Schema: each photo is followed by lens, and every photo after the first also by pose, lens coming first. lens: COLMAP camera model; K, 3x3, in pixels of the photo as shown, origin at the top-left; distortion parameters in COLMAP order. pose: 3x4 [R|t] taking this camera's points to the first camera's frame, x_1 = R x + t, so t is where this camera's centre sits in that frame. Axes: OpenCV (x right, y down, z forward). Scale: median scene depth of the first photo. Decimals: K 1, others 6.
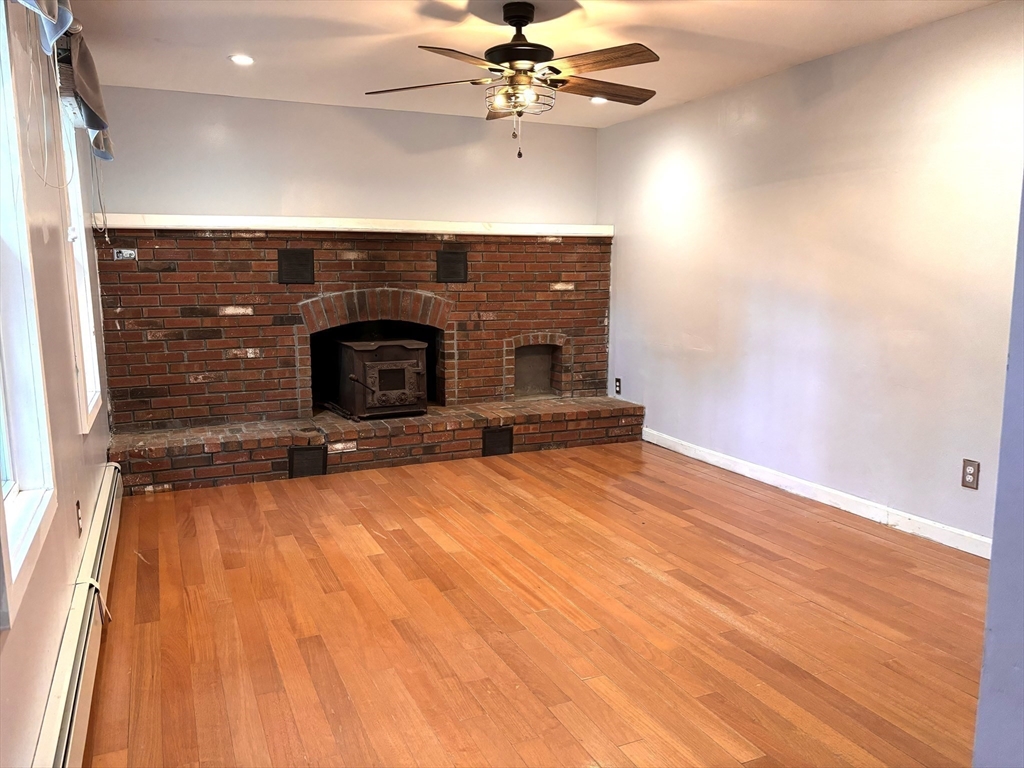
lens RADIAL K [[777.9, 0, 508.8], [0, 777.9, 390.1], [0, 0, 1]] dist [0.092723, -0.162637]
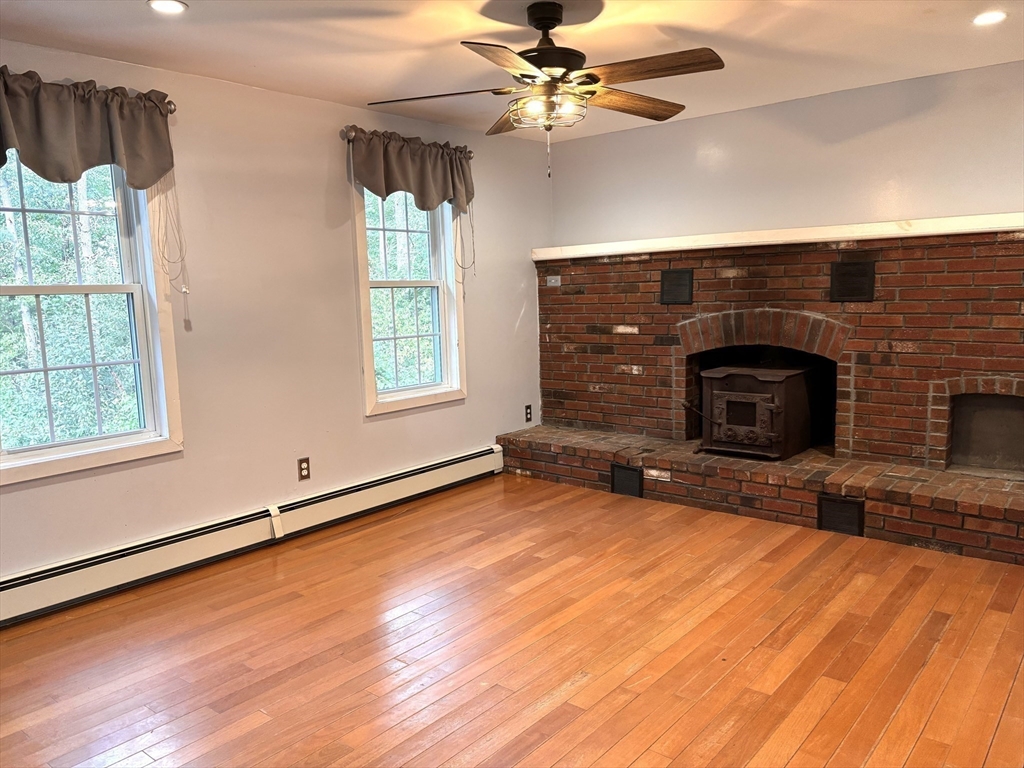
lens RADIAL K [[777.9, 0, 508.8], [0, 777.9, 390.1], [0, 0, 1]] dist [0.092723, -0.162637]
pose [[0.421735, 0.112869, -0.899667, 0.536946], [-0.104926, 0.991631, 0.075221, -0.079584], [0.900628, 0.062675, 0.430048, 0.388635]]
